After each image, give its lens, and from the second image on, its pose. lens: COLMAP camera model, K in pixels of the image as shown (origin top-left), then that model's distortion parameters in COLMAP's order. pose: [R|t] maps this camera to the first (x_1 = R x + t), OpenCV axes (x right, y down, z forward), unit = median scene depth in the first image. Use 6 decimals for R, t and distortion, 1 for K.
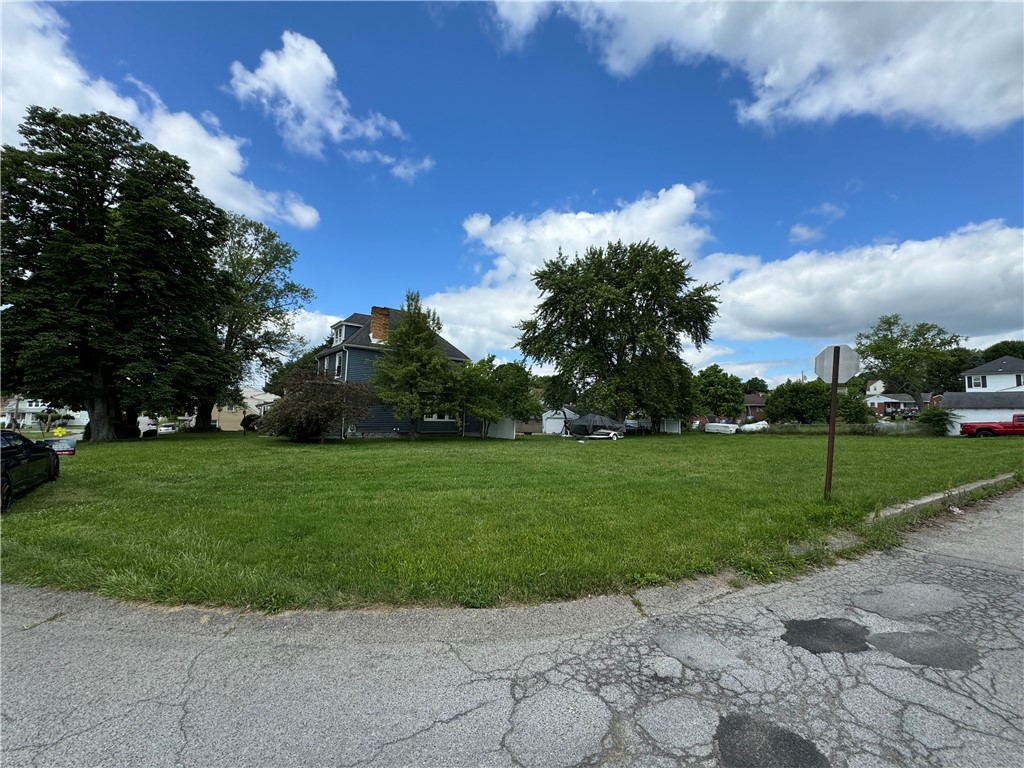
lens RADIAL K [[411.1, 0, 514.1], [0, 411.1, 382.9], [0, 0, 1]] dist [-0.008519, 0.000398]
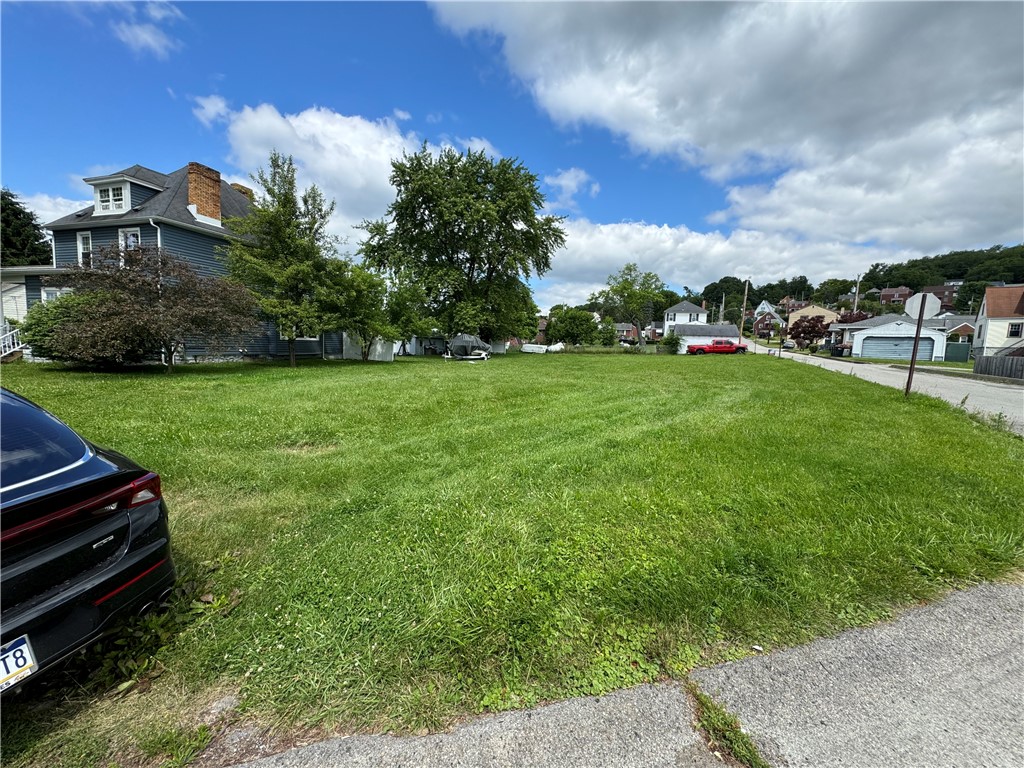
lens RADIAL K [[411.1, 0, 510.7], [0, 411.1, 383.1], [0, 0, 1]] dist [-0.008519, 0.000398]
pose [[0.825374, -0.048781, 0.562476, -0.263285], [-0.060329, 0.982936, 0.173772, 0.011915], [-0.561354, -0.177360, 0.808347, 0.116501]]
